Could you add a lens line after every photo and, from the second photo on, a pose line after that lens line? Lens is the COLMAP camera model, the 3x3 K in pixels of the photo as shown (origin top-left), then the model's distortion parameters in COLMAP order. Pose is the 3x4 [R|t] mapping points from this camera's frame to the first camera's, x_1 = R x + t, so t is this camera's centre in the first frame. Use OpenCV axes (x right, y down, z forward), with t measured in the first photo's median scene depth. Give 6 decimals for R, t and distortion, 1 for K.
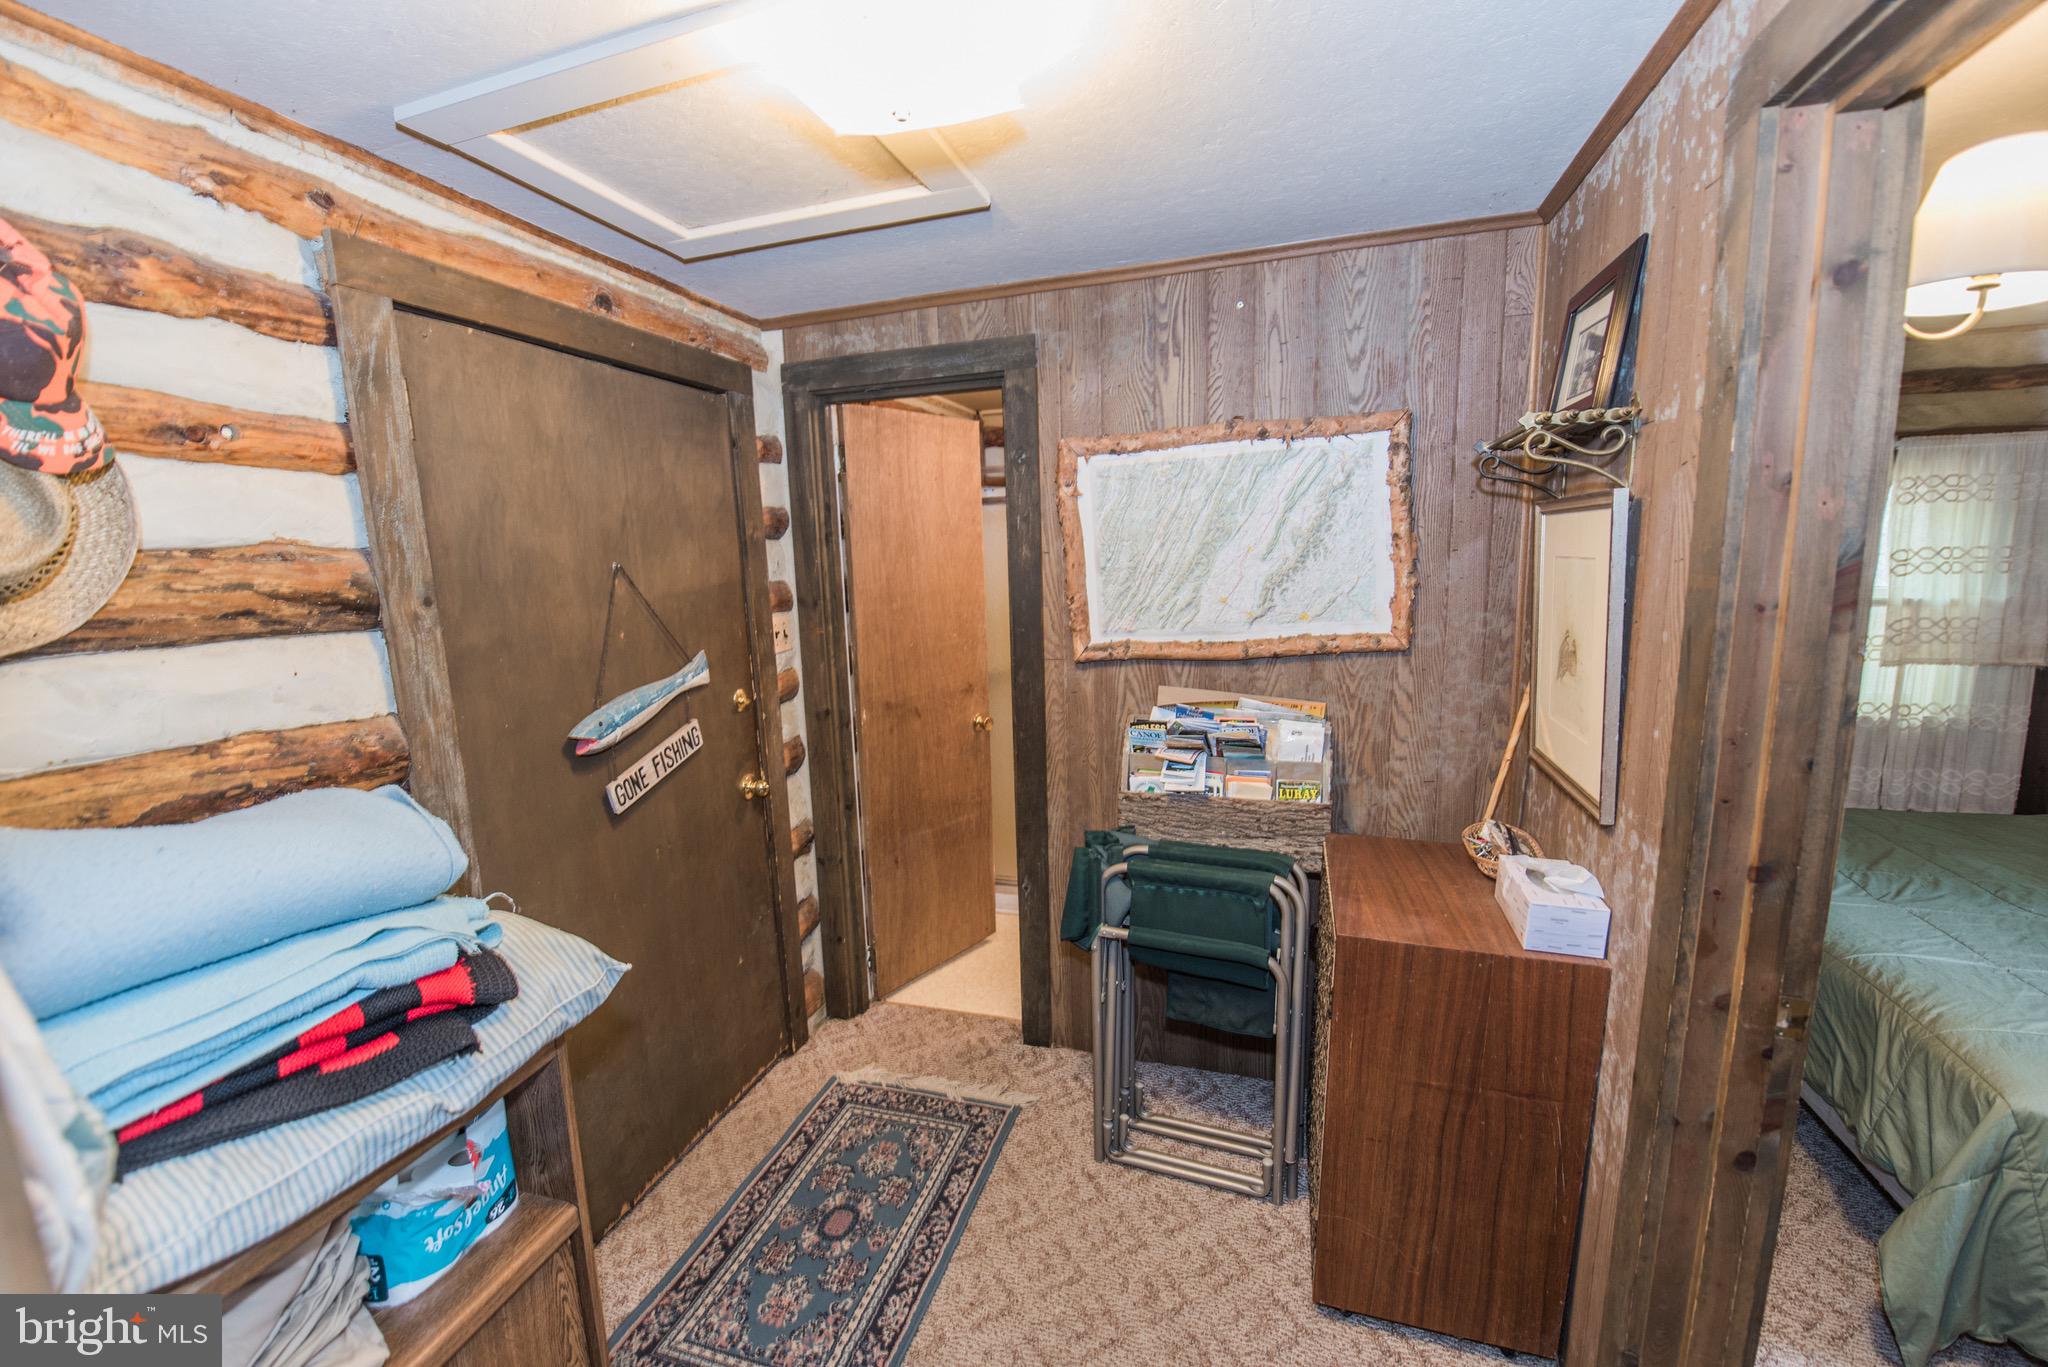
lens RADIAL K [[812.5, 0, 1028.0], [0, 812.5, 676.1], [0, 0, 1]] dist [-0.016312, -0.001347]
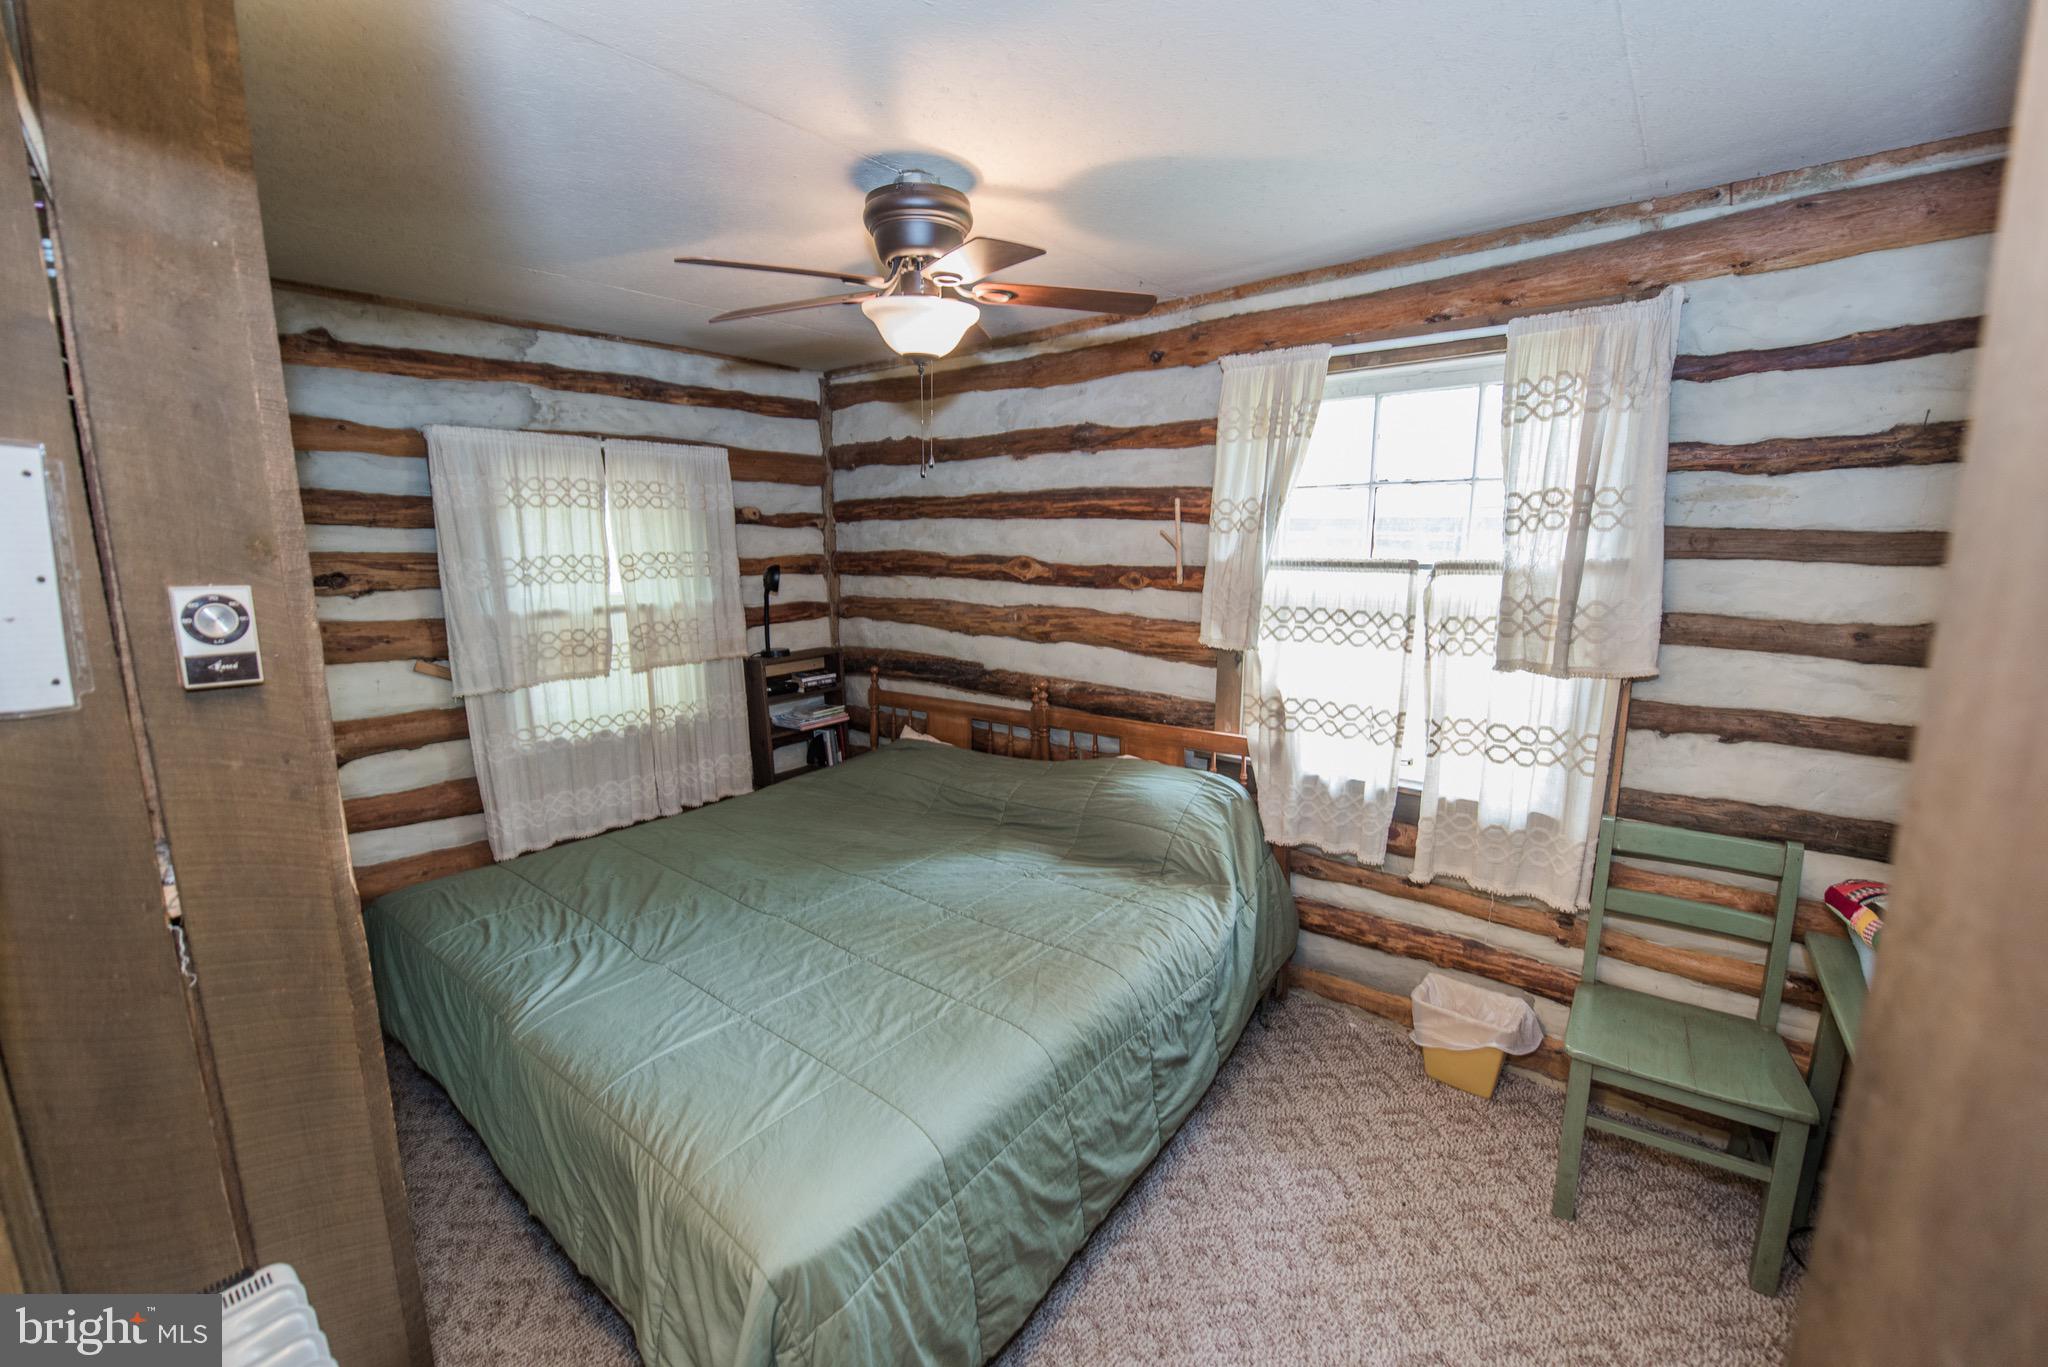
lens RADIAL K [[812.5, 0, 1033.6], [0, 812.5, 688.4], [0, 0, 1]] dist [-0.016312, -0.001347]
pose [[0.337210, -0.141445, 0.930743, 0.318747], [0.136542, 0.985543, 0.100303, -0.028159], [-0.931475, 0.093262, 0.351648, 0.196428]]
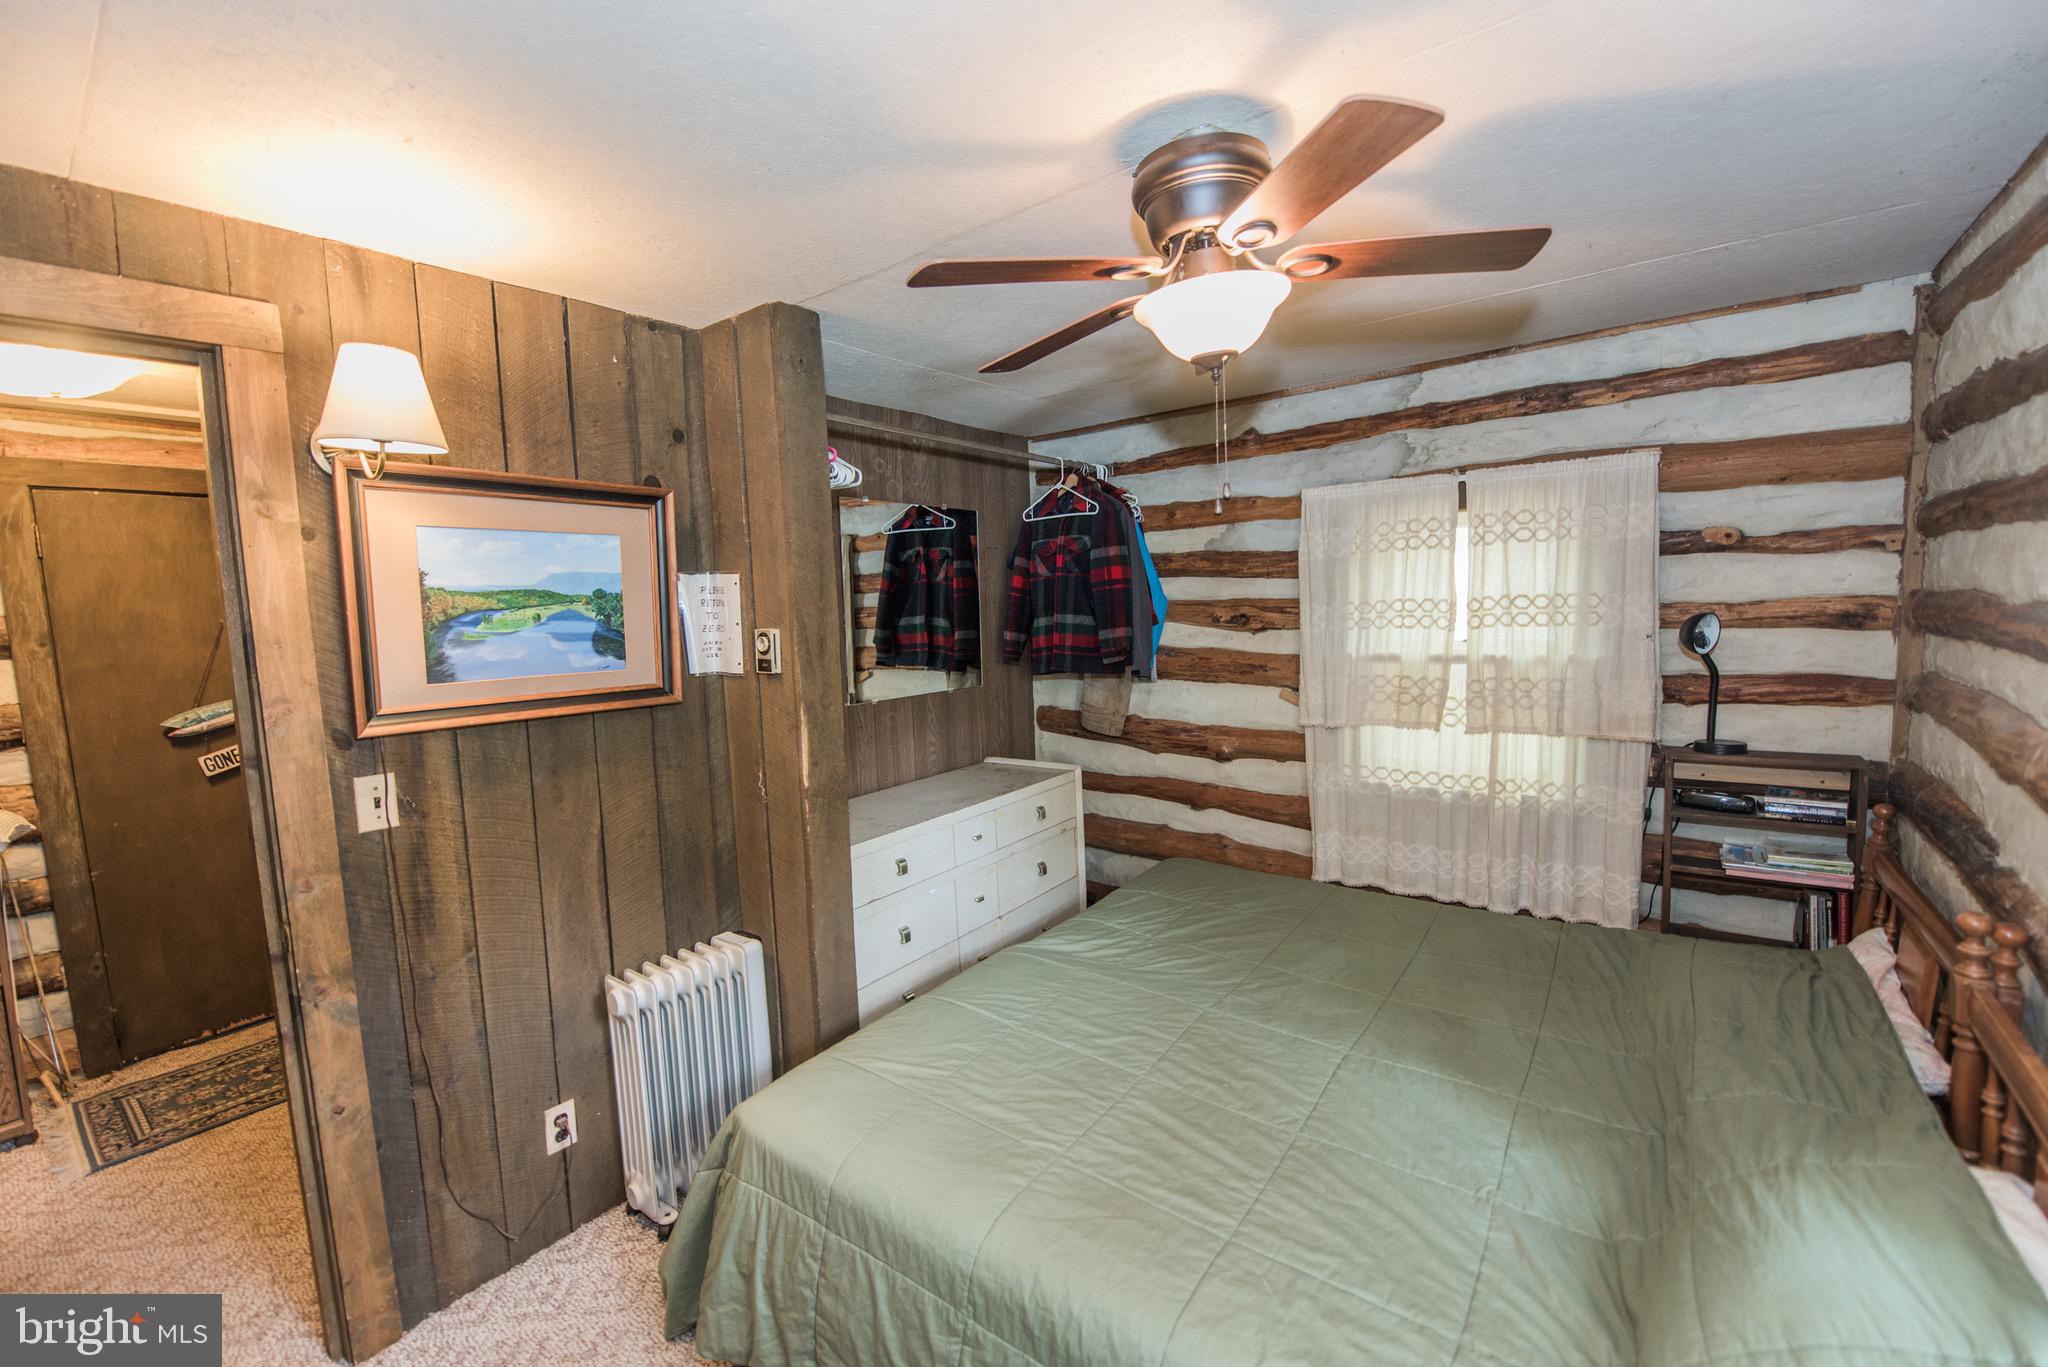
lens RADIAL K [[812.5, 0, 962.5], [0, 812.5, 674.5], [0, 0, 1]] dist [-0.016312, -0.001347]
pose [[0.942998, 0.025857, -0.331792, 0.884523], [-0.042157, 0.998227, -0.042024, -0.017037], [0.330117, 0.053616, 0.942416, -0.004487]]
